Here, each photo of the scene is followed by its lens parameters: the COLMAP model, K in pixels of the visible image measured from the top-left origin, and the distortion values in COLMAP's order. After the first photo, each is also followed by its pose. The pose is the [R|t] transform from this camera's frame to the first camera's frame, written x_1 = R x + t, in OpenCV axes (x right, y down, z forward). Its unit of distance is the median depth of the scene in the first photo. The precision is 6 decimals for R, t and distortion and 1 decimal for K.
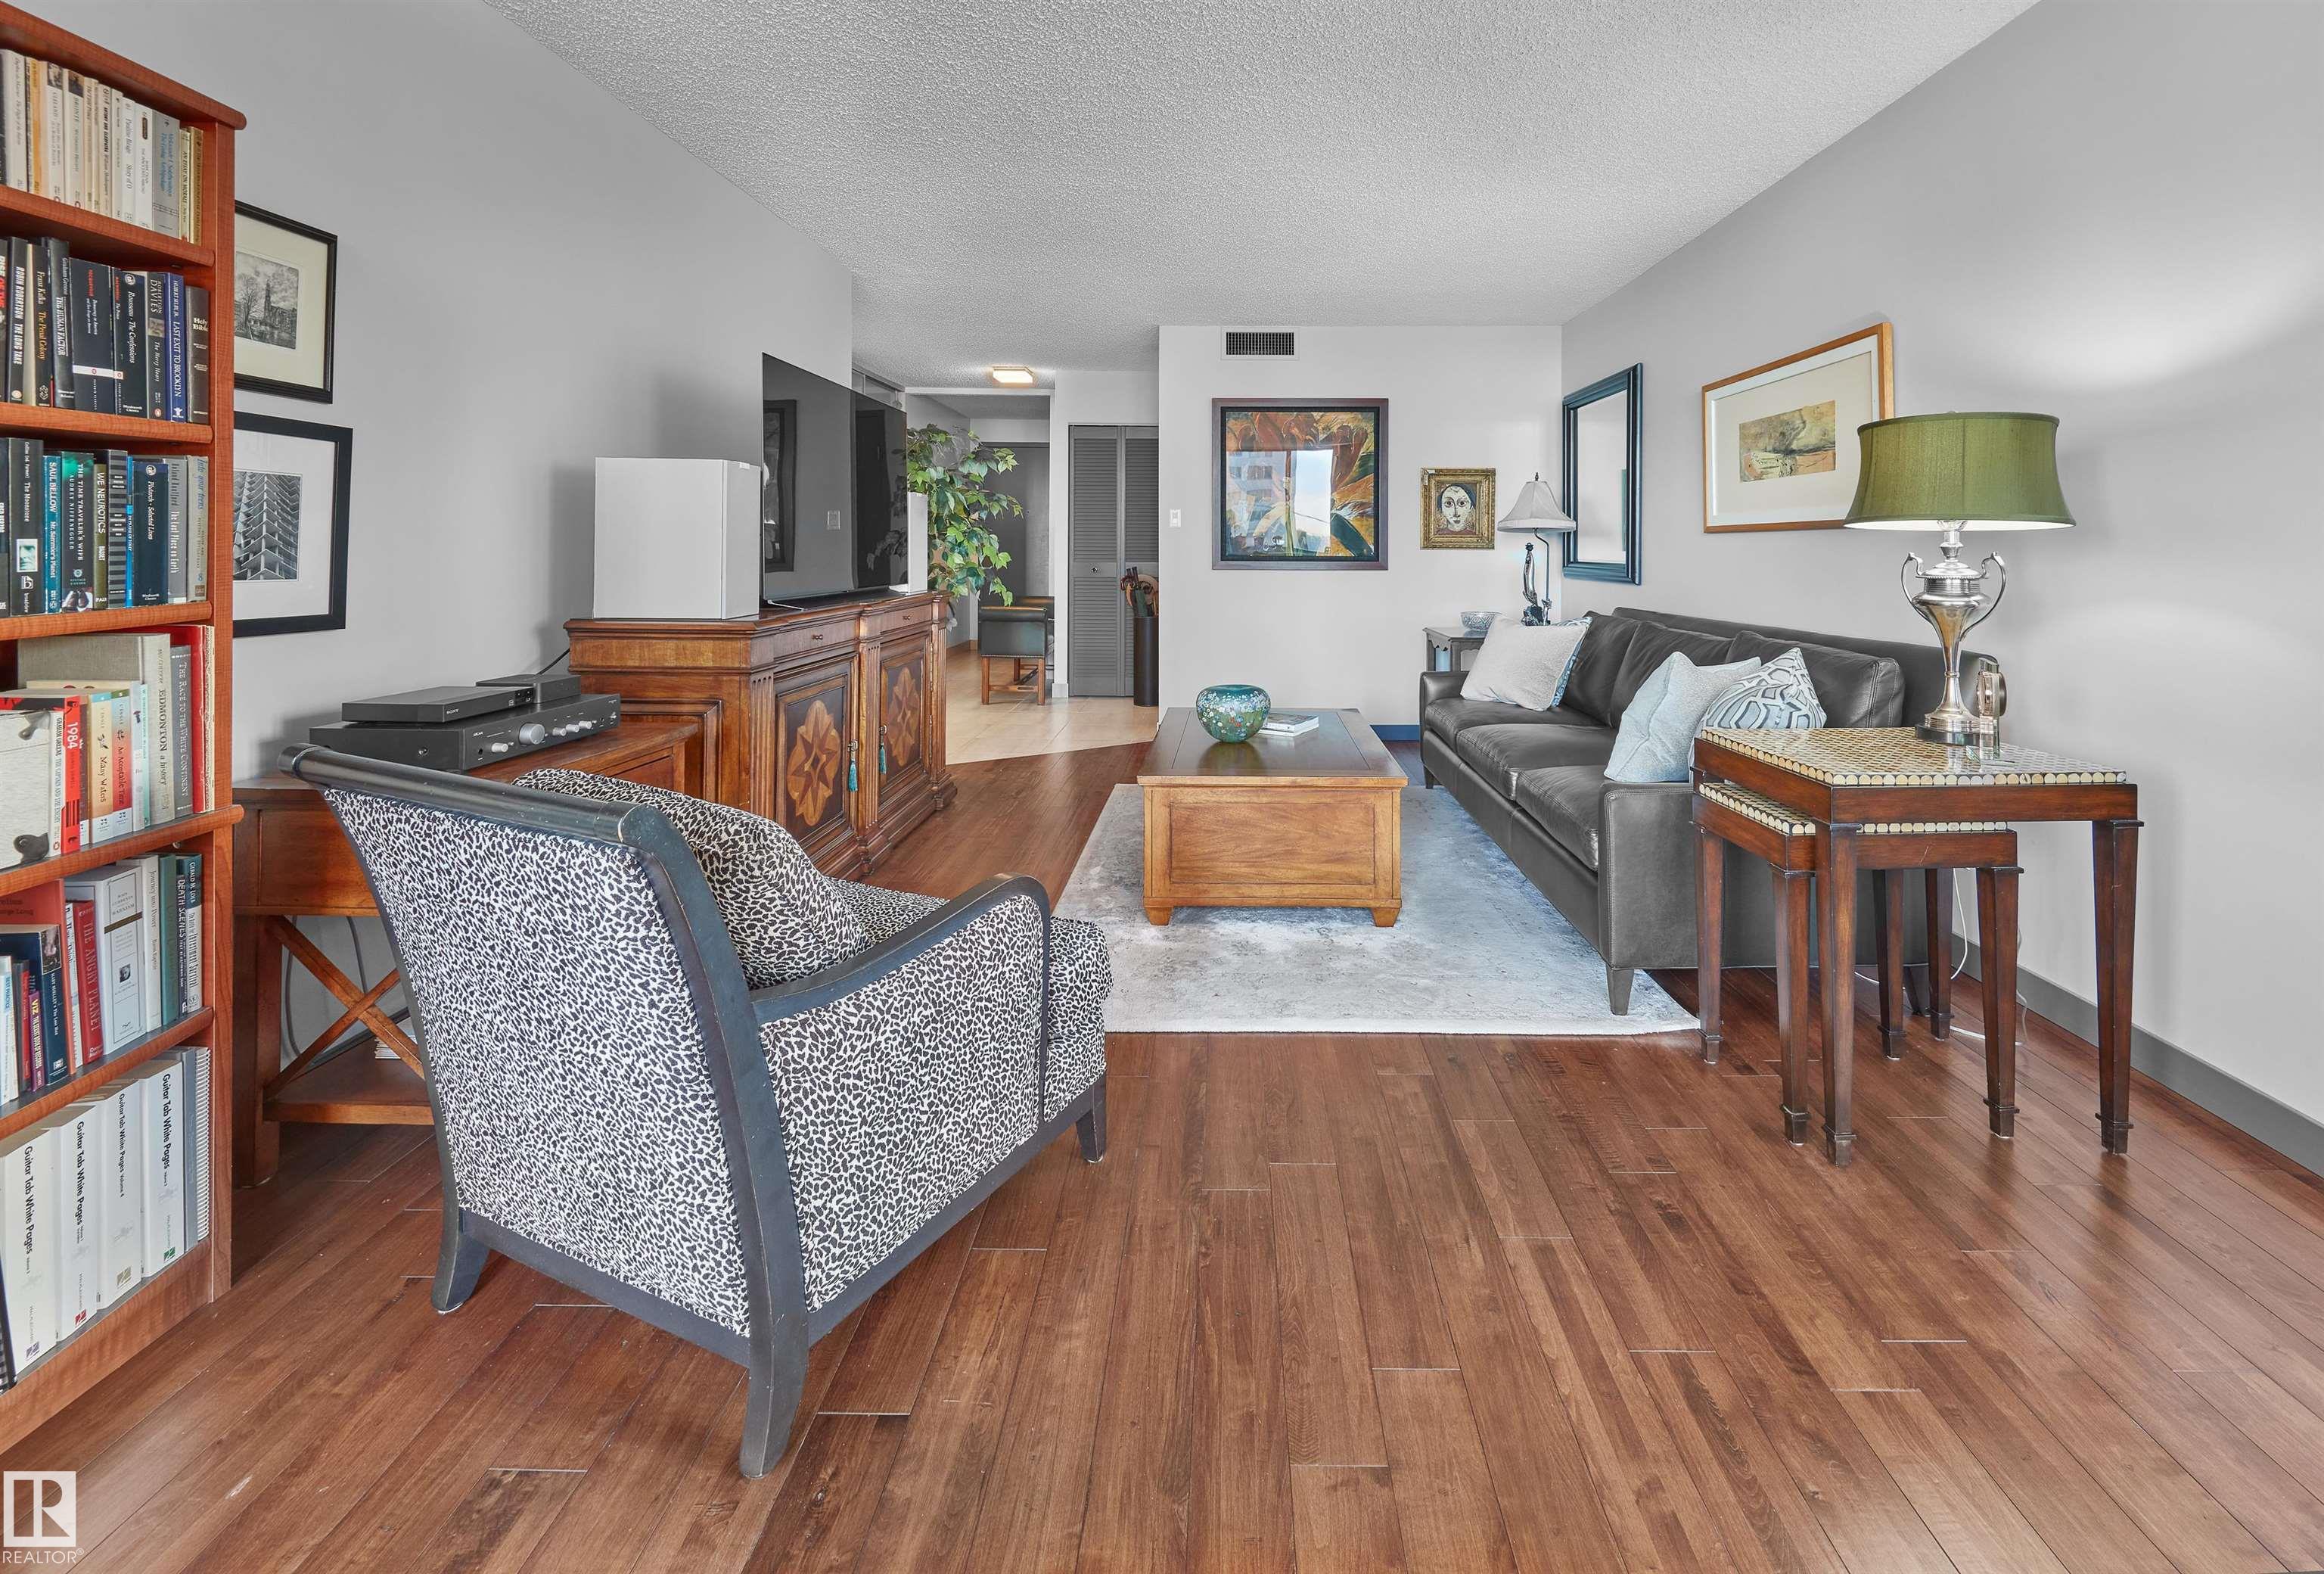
lens RADIAL K [[967.4, 0, 1165.1], [0, 967.4, 607.8], [0, 0, 1]] dist [-0.001406, -0.000654]
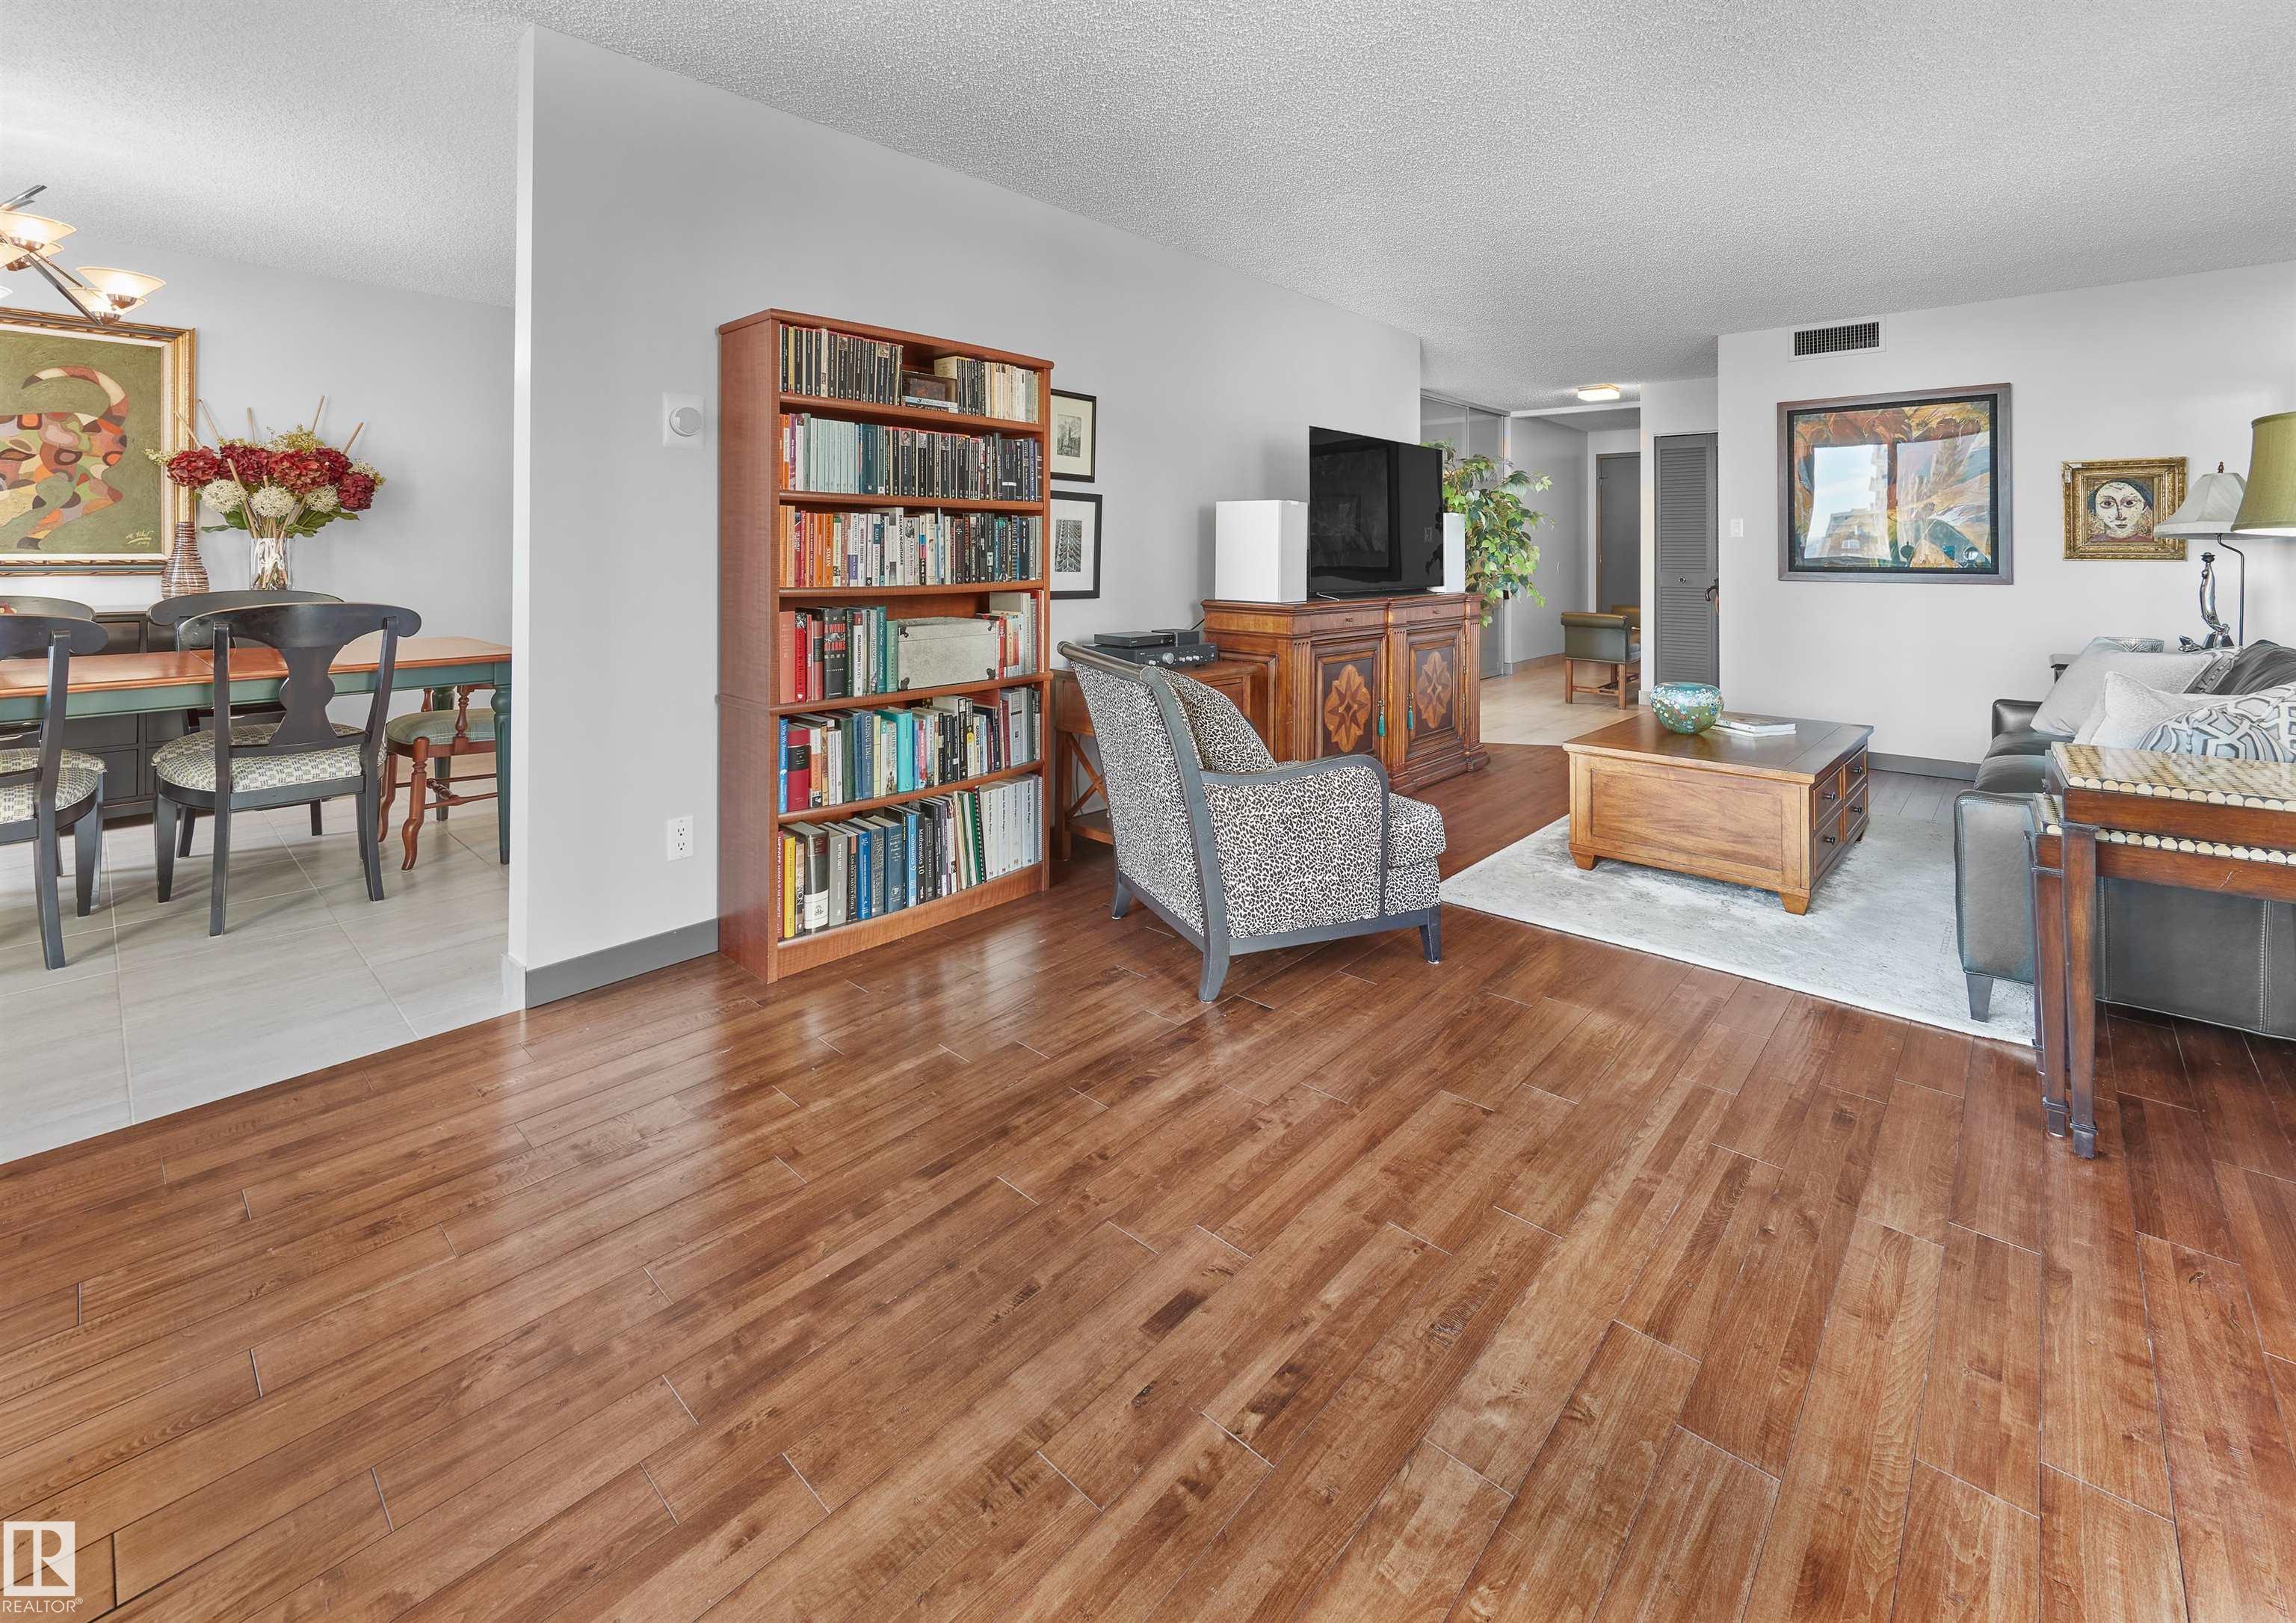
lens RADIAL K [[967.6, 0, 1148.0], [0, 967.6, 811.5], [0, 0, 1]] dist [0.000469, -0.000348]
pose [[0.739004, 0.172105, -0.651347, 0.485097], [-0.043729, 0.977034, 0.208548, 0.024633], [0.672280, -0.125635, 0.729558, -0.359442]]
